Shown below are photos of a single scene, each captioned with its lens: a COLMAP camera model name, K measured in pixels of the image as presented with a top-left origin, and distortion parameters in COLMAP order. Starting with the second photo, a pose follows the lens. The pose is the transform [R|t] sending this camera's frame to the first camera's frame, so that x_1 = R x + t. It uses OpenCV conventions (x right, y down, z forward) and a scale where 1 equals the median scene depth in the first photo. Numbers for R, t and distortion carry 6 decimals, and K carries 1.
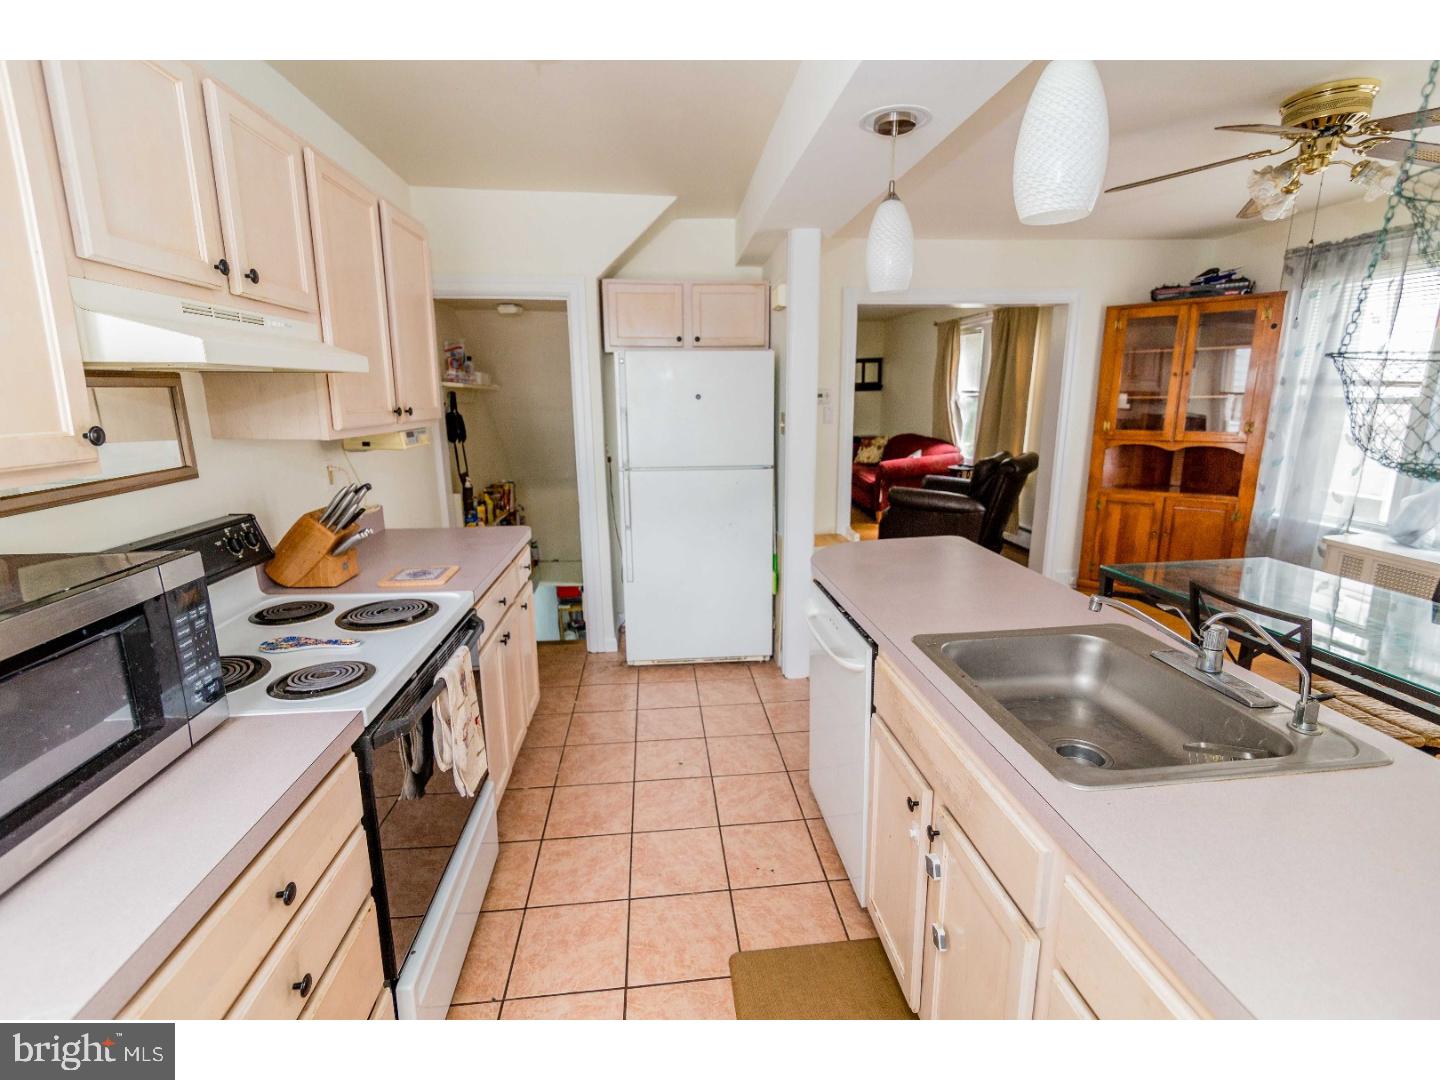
lens RADIAL K [[655.9, 0, 724.0], [0, 655.9, 538.7], [0, 0, 1]] dist [0.000140, -0.000613]
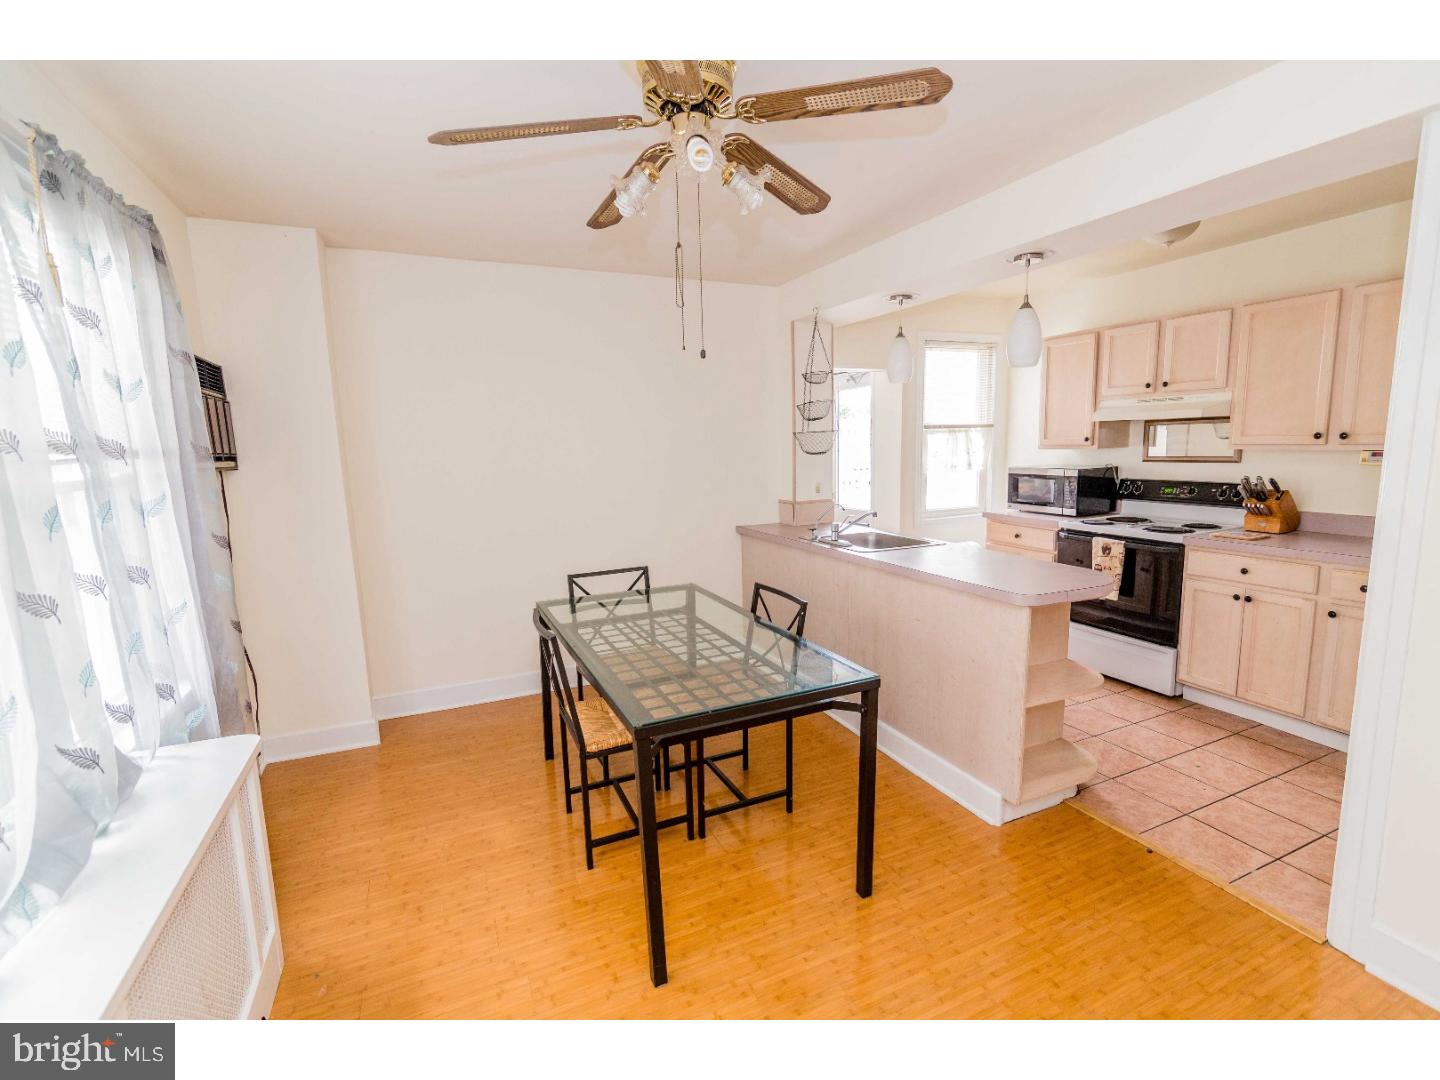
lens RADIAL K [[655.9, 0, 726.1], [0, 655.9, 541.8], [0, 0, 1]] dist [0.000140, -0.000613]
pose [[-0.948457, 0.081211, -0.306323, 0.681738], [-0.035482, 0.933316, 0.357297, -0.253688], [0.314912, 0.349750, -0.882329, 1.108910]]
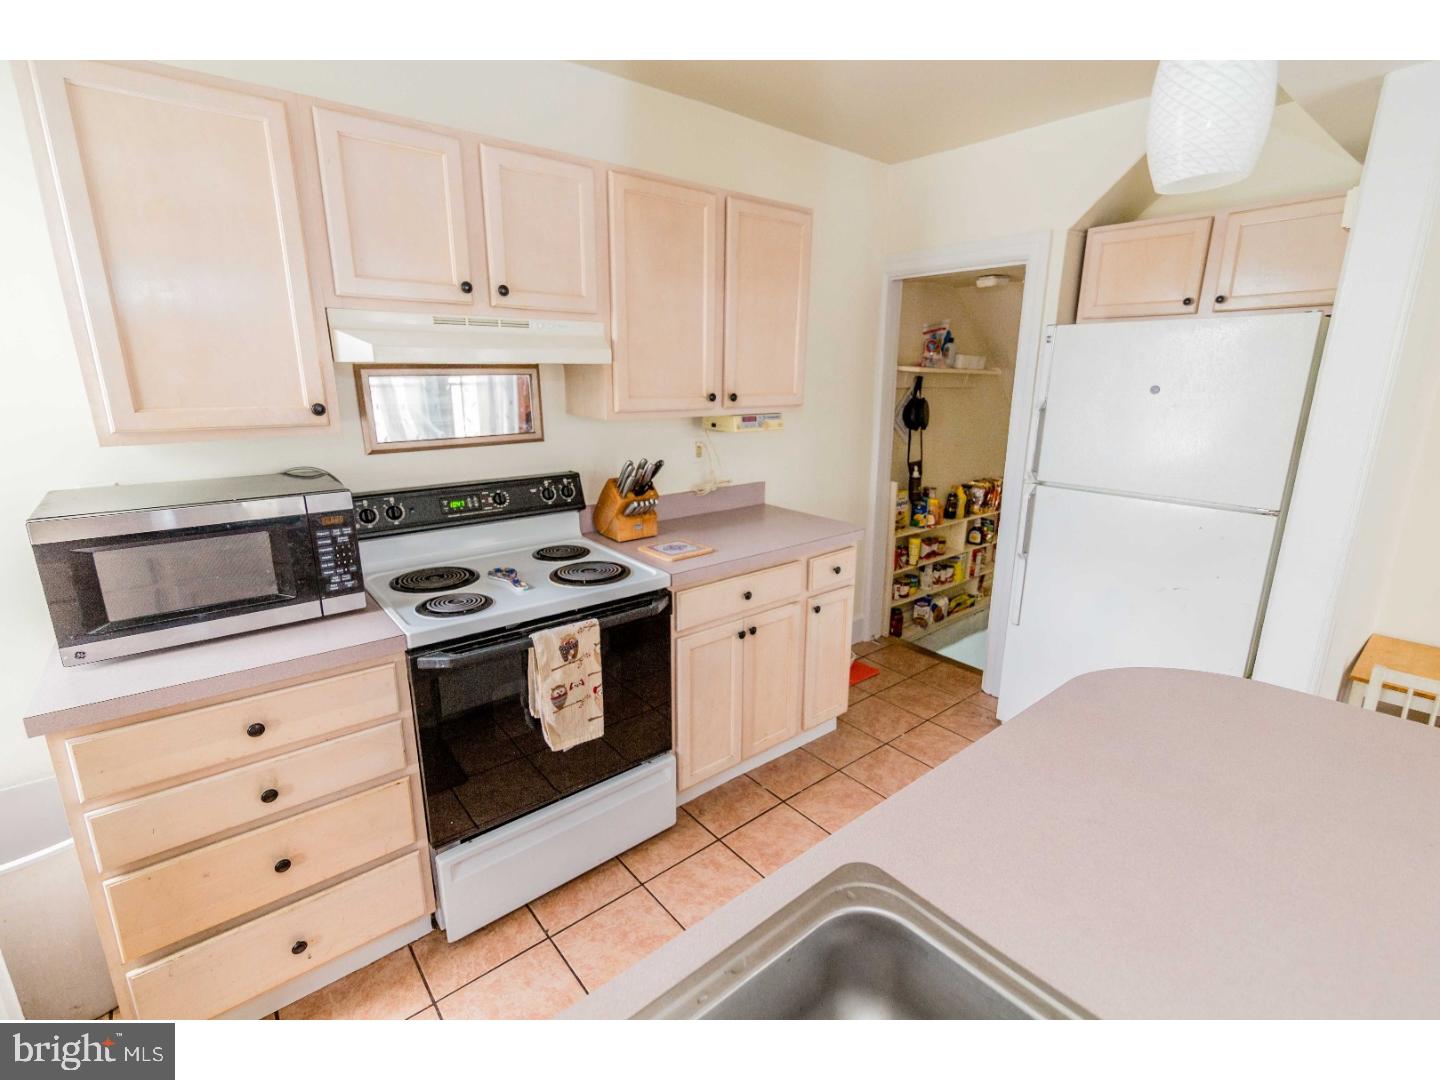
lens RADIAL K [[655.9, 0, 727.0], [0, 655.9, 539.8], [0, 0, 1]] dist [0.000140, -0.000613]
pose [[0.556903, 0.214273, -0.802462, 0.245447], [-0.187555, 0.973638, 0.129818, -0.063055], [0.809124, 0.078210, 0.582410, 0.235130]]
